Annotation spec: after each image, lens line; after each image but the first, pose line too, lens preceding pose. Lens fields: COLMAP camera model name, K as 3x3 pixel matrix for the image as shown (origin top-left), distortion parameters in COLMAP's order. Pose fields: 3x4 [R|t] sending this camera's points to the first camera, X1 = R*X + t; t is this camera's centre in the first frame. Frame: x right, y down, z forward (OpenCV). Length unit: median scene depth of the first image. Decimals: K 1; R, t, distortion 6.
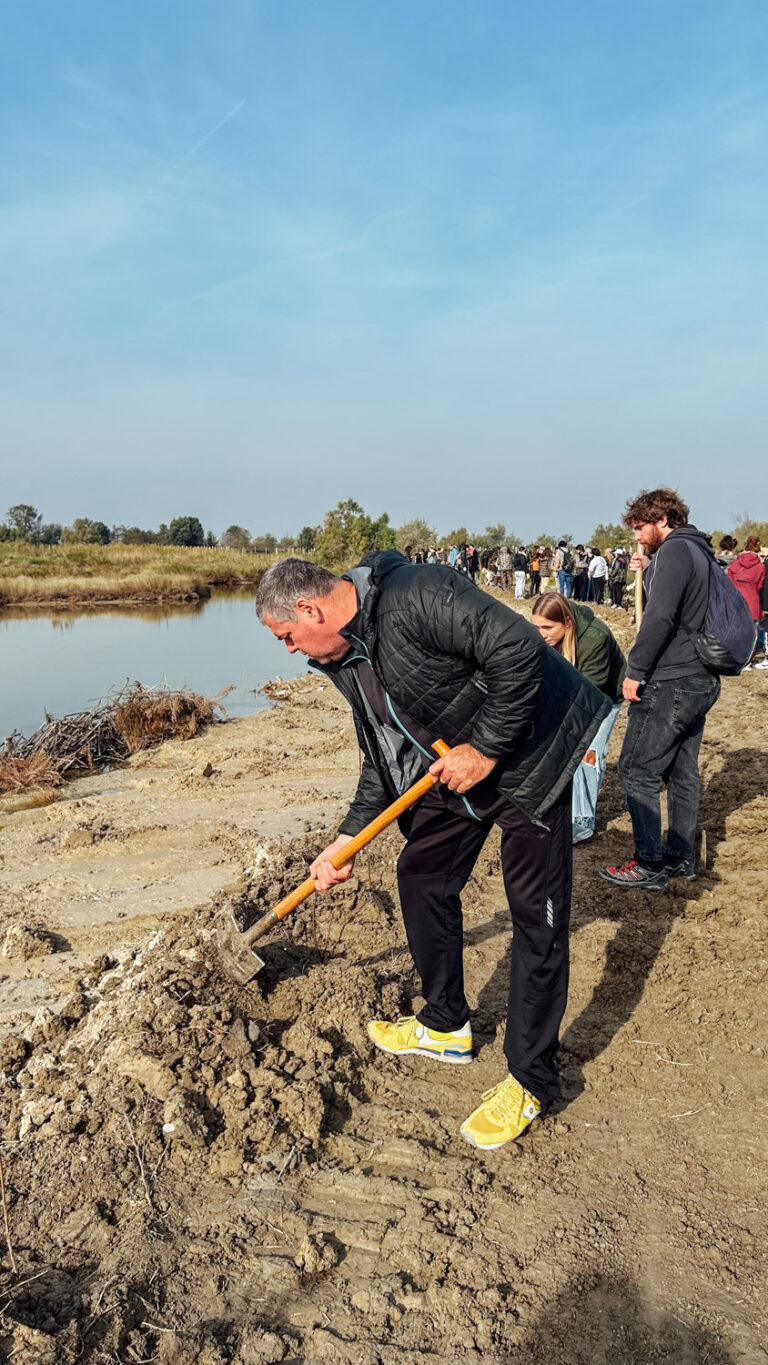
lens RADIAL K [[1033.0, 0, 389.5], [0, 1033.0, 674.6], [0, 0, 1]] dist [0.008583, 0.003845]
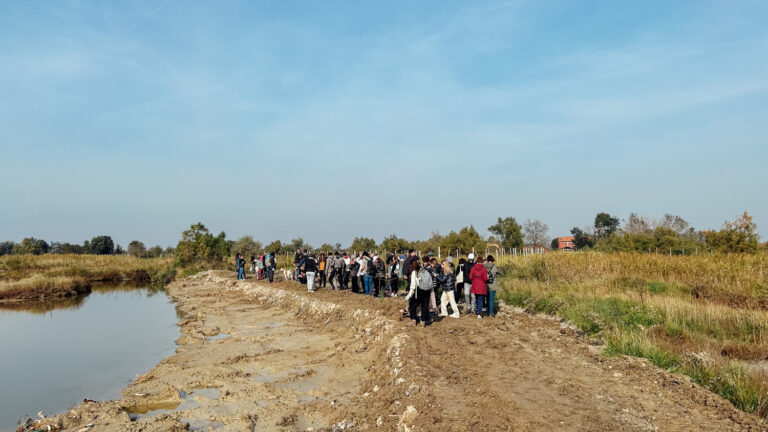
lens RADIAL K [[581.2, 0, 382.4], [0, 581.2, 211.0], [0, 0, 1]] dist [0.008583, 0.003845]
pose [[0.971289, -0.002157, 0.237892, 0.016894], [0.047014, 0.981979, -0.183050, -0.015811], [-0.233210, 0.188979, 0.953887, 0.107308]]
